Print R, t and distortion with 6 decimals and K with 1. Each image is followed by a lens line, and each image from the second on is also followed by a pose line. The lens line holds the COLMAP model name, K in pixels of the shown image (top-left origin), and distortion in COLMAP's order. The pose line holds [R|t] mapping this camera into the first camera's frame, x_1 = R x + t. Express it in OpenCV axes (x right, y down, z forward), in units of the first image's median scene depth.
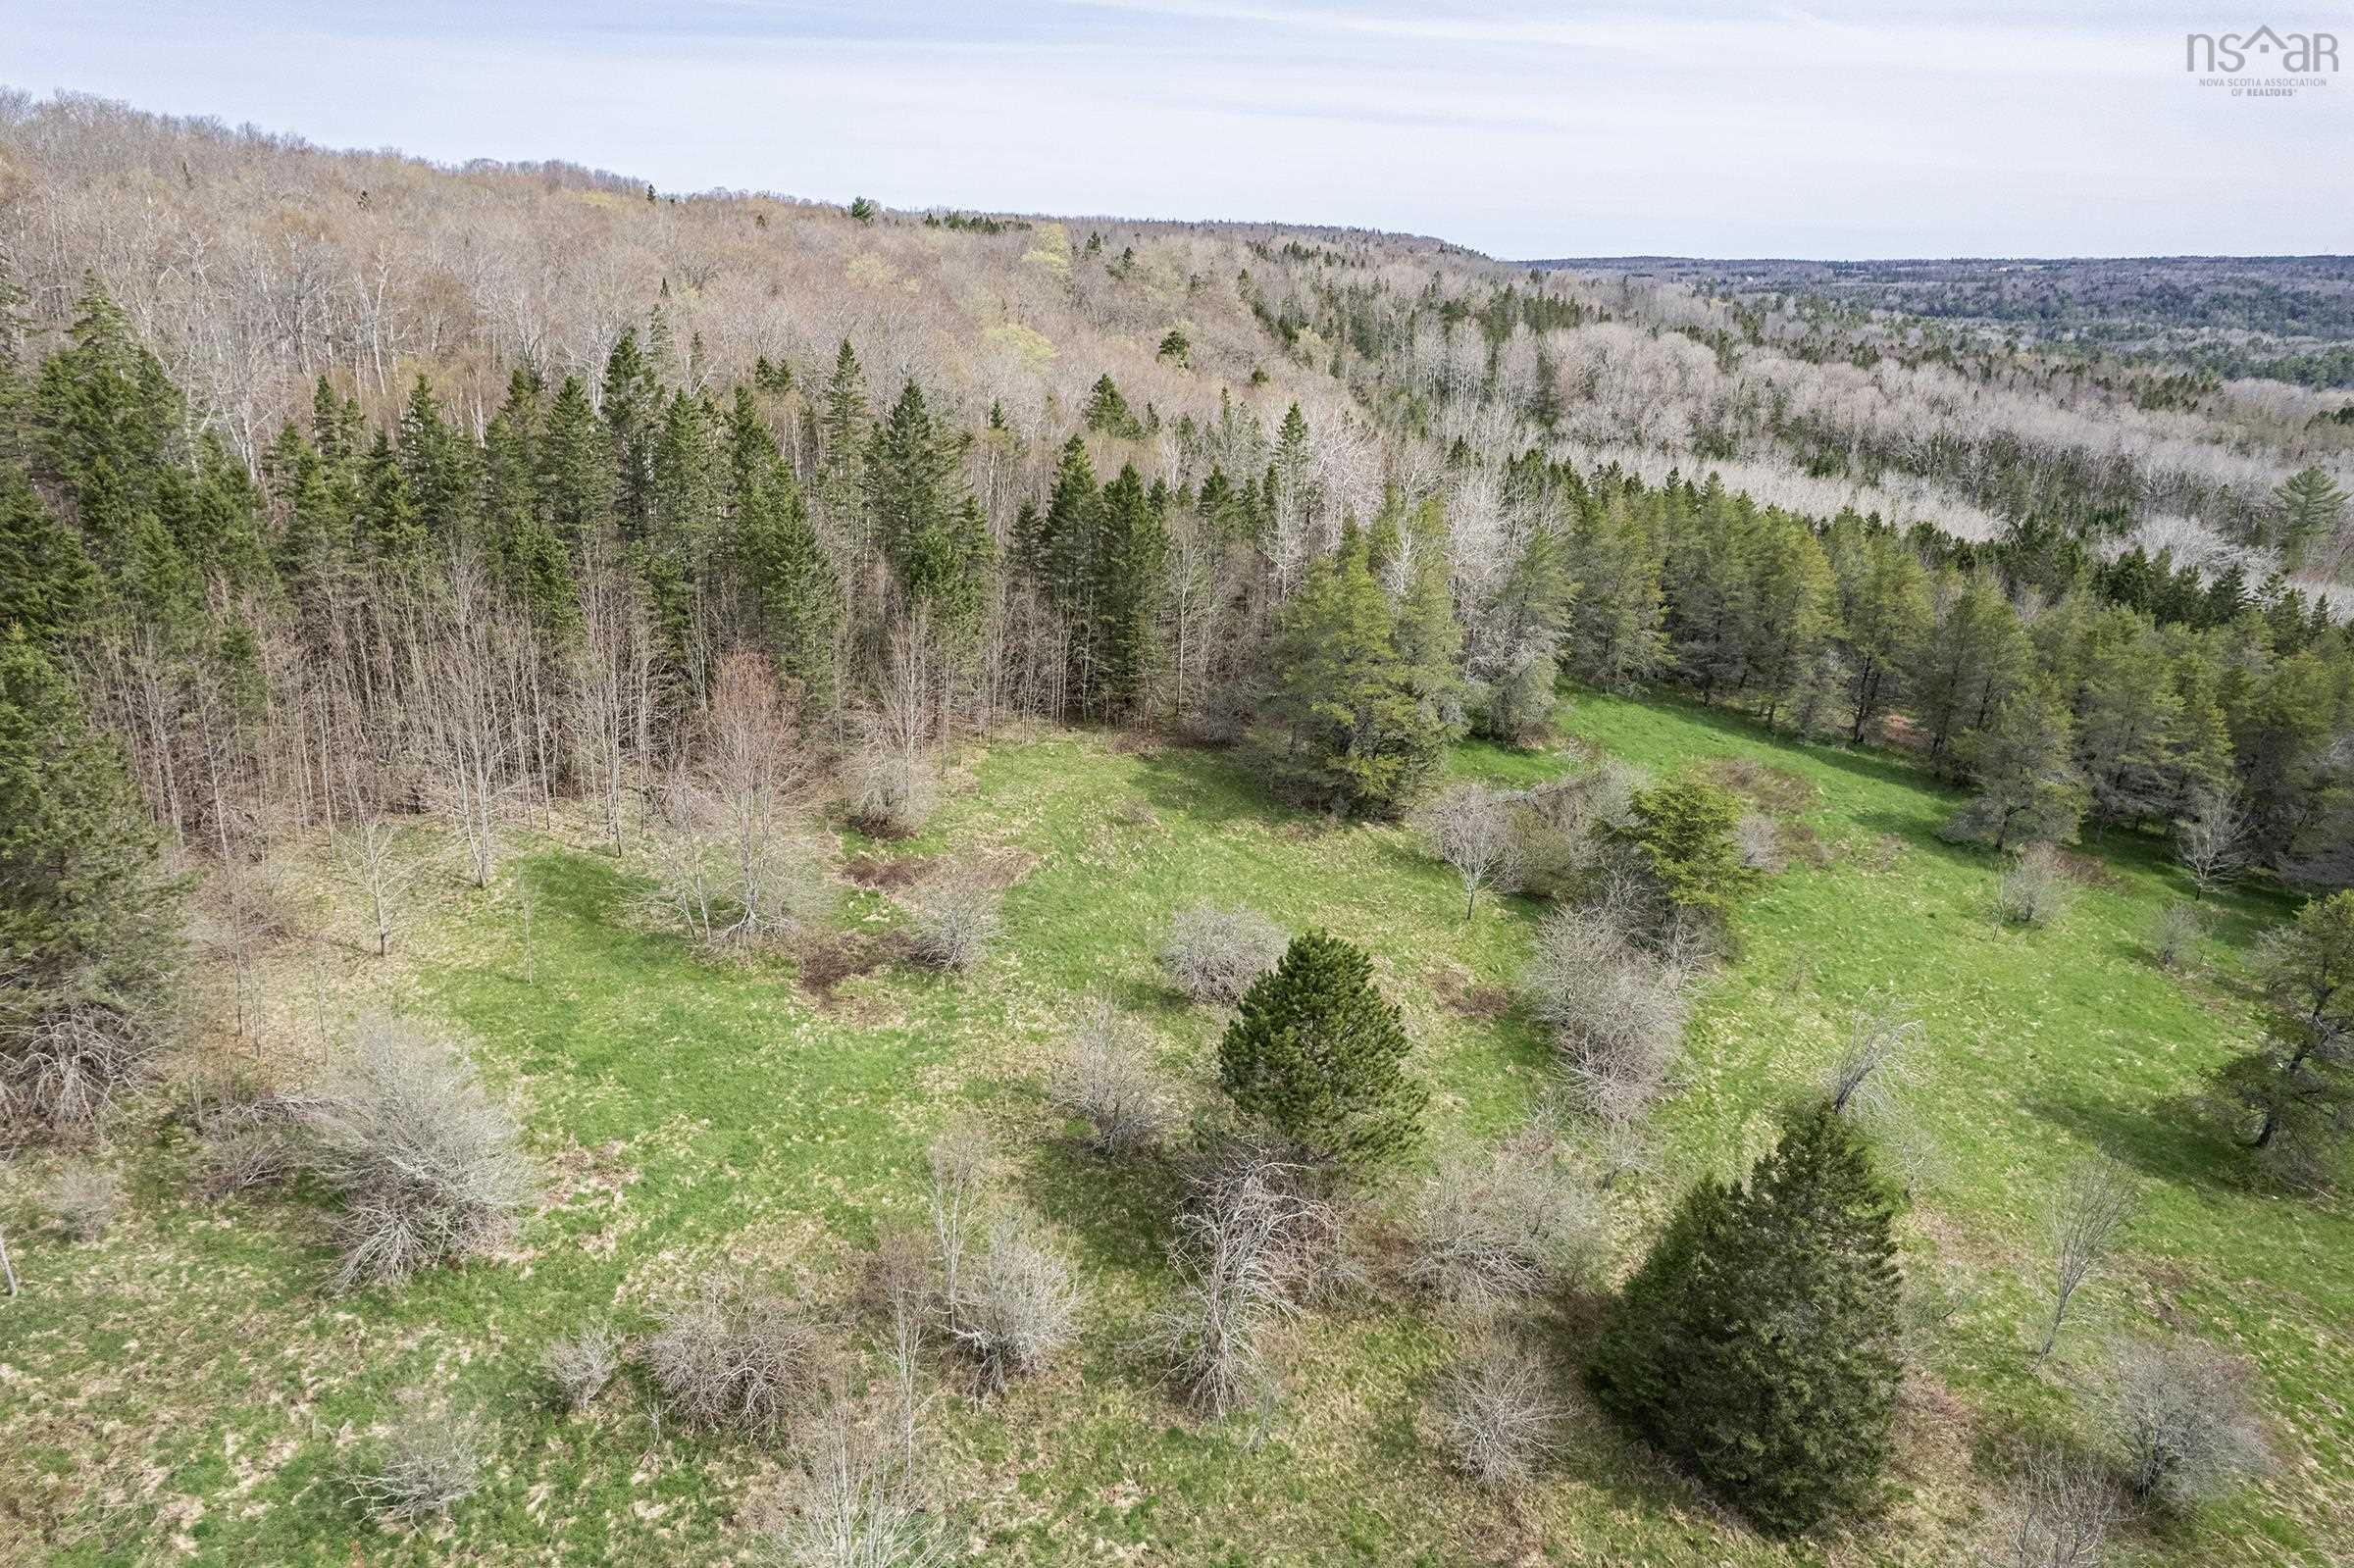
lens RADIAL K [[1535.1, 0, 1172.6], [0, 1535.1, 784.2], [0, 0, 1]] dist [-0.067232, 0.072957]
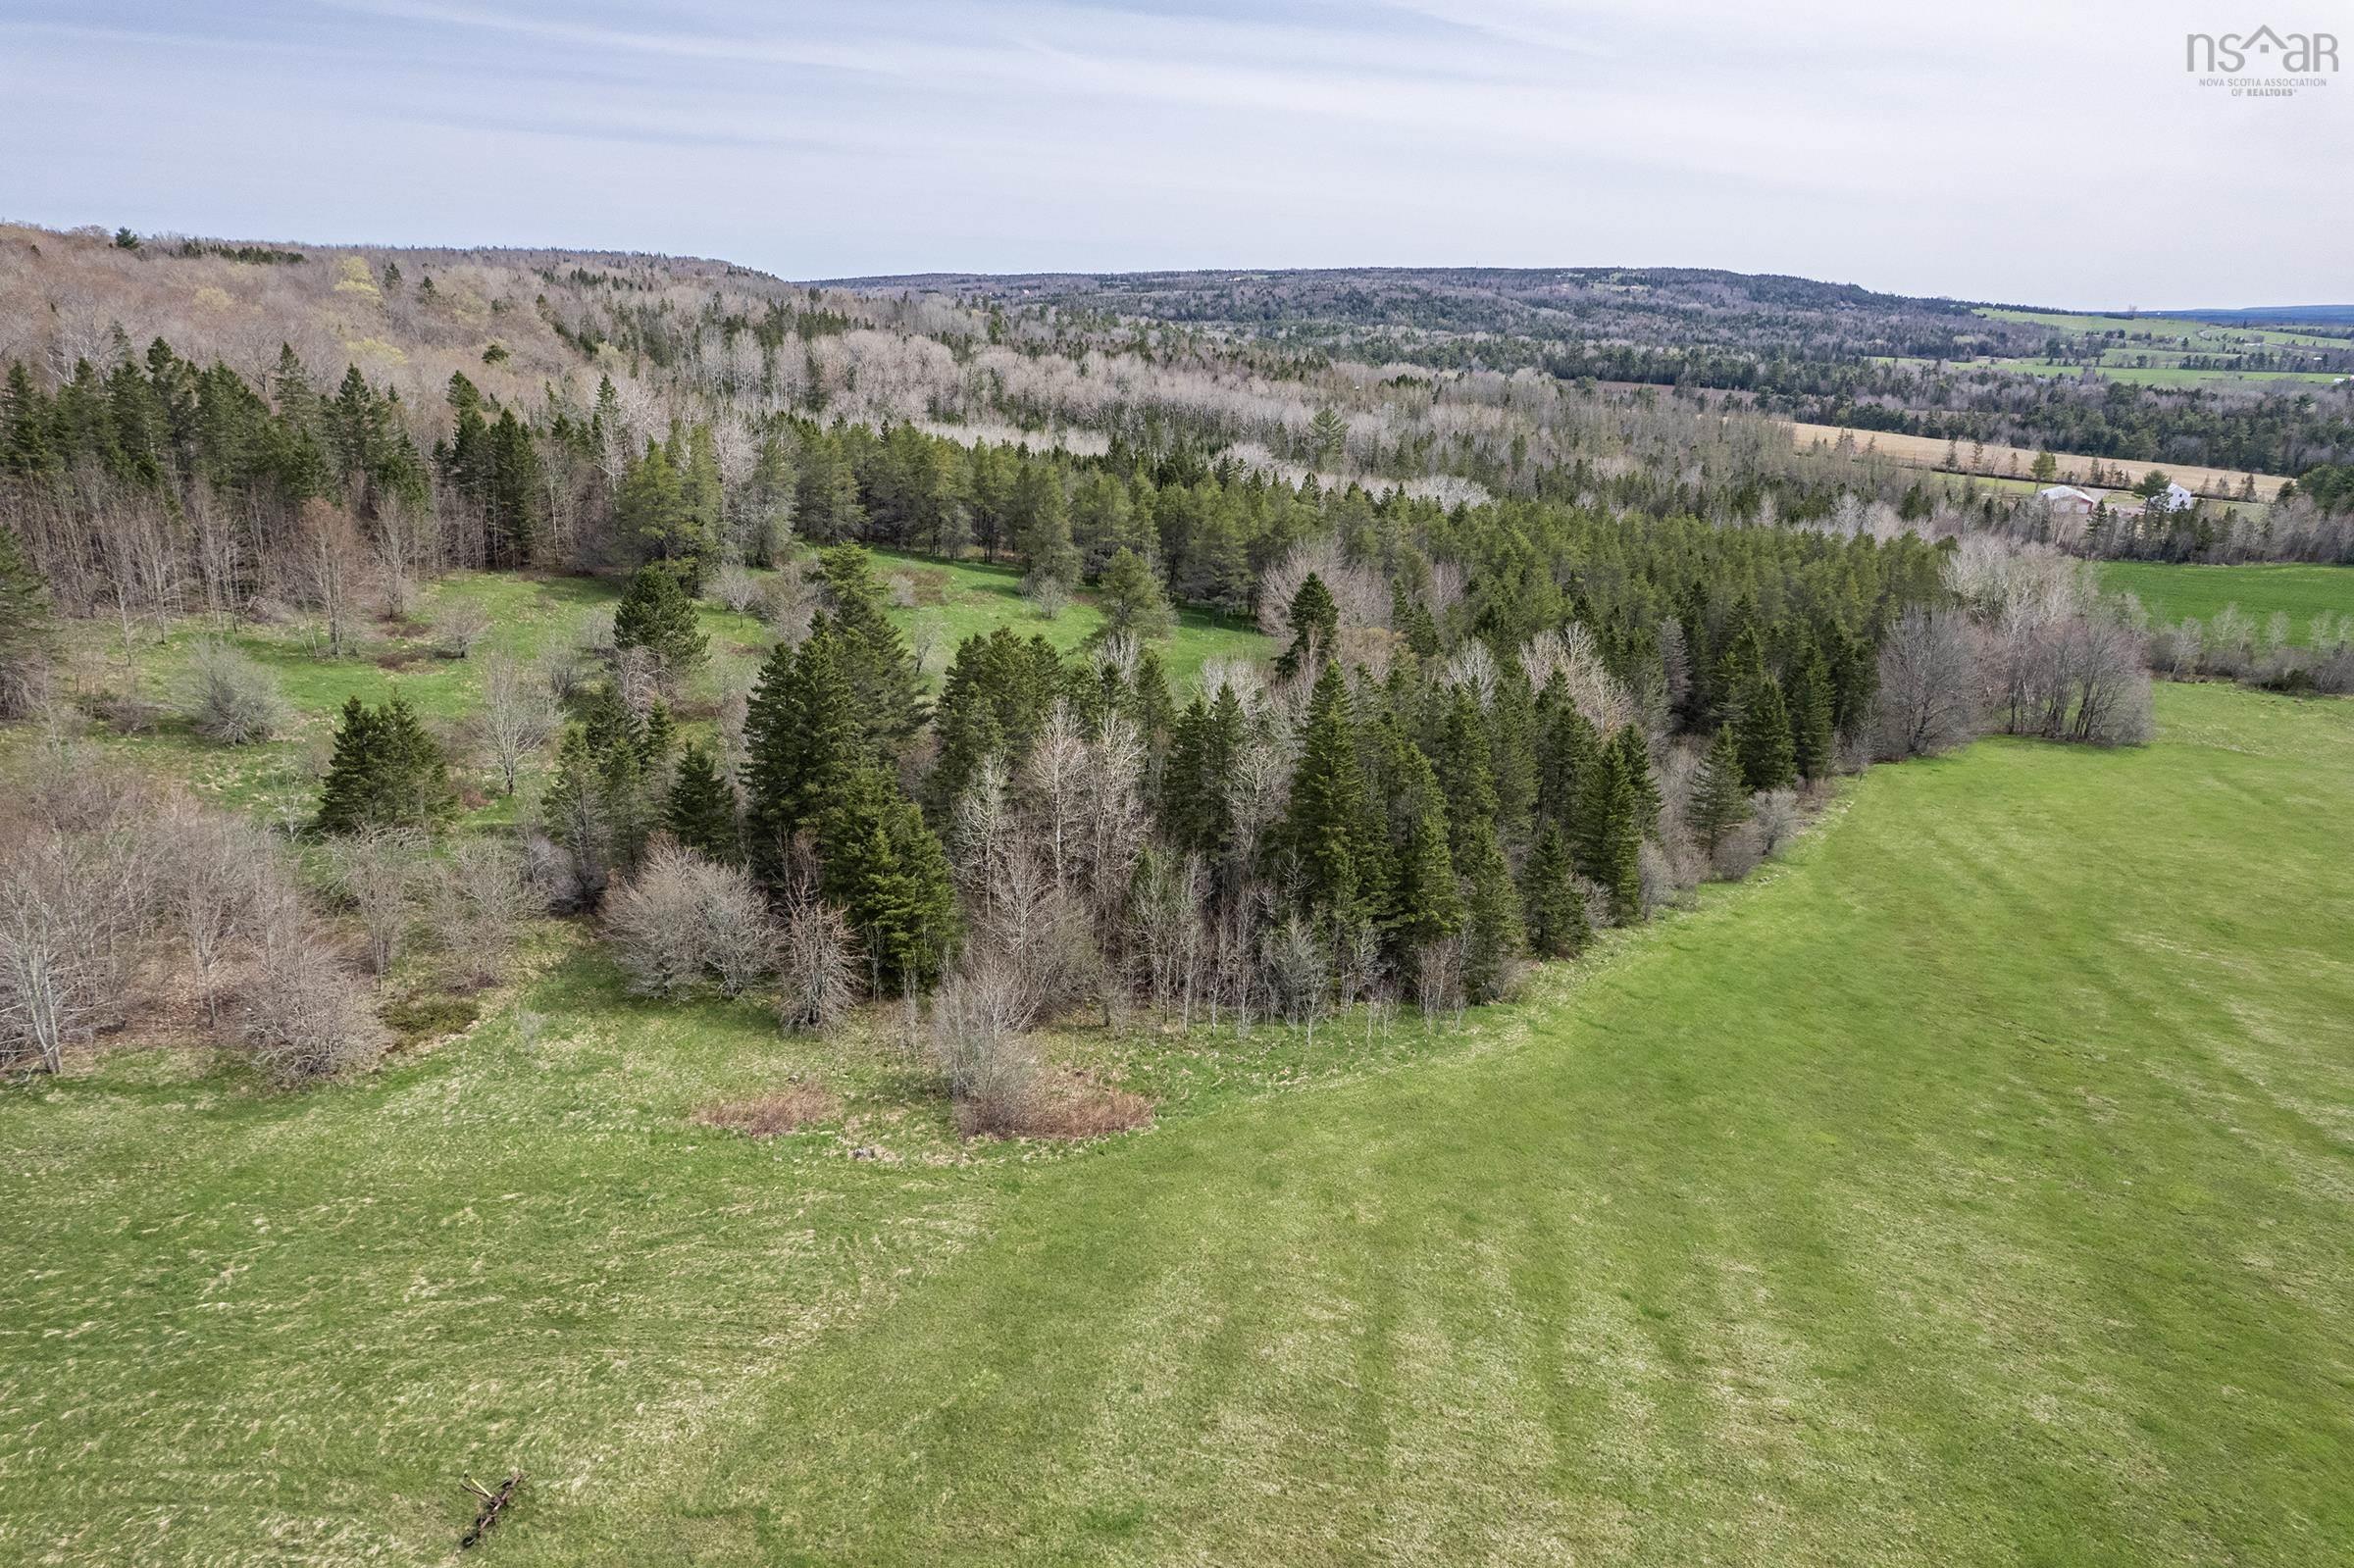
lens RADIAL K [[1535.1, 0, 1159.9], [0, 1535.1, 765.3], [0, 0, 1]] dist [-0.067232, 0.072957]
pose [[0.910742, -0.135988, 0.389944, -0.021747], [0.144990, 0.989412, 0.006411, 0.073975], [-0.386688, 0.050700, 0.920816, -0.213725]]
